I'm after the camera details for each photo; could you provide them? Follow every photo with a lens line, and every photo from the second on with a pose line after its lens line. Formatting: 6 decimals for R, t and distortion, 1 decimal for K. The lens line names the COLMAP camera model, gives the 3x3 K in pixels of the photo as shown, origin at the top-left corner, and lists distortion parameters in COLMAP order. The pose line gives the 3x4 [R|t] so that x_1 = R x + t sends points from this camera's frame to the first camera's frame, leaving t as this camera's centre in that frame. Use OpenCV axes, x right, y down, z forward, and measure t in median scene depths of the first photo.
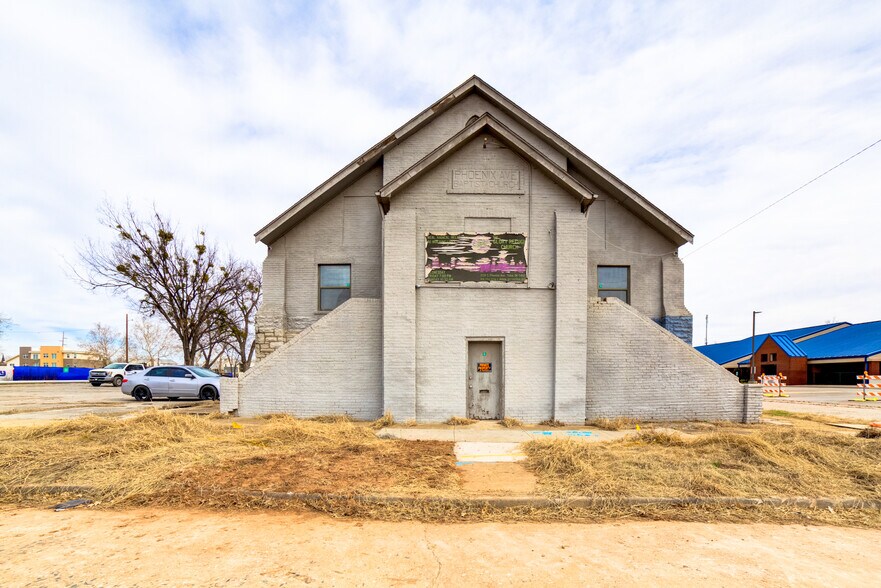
lens RADIAL K [[364.3, 0, 441.8], [0, 364.3, 395.7], [0, 0, 1]] dist [-0.056563, 0.000051]
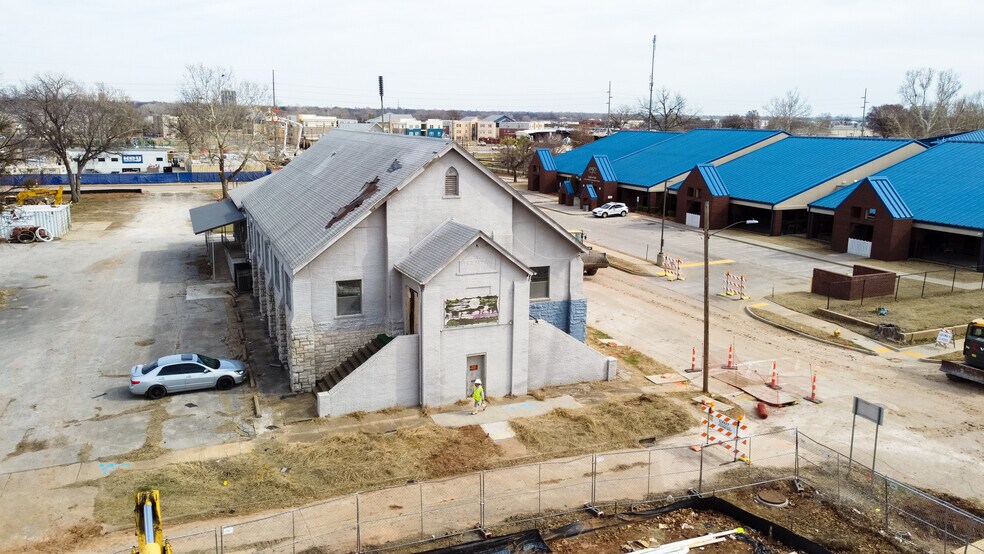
lens RADIAL K [[745.7, 0, 491.7], [0, 745.7, 262.1], [0, 0, 1]] dist [0.010857, 0.007337]
pose [[0.914096, -0.062382, 0.400671, -1.249109], [0.001794, 0.988708, 0.149842, -1.156714], [-0.405494, -0.136251, 0.903886, -2.270616]]
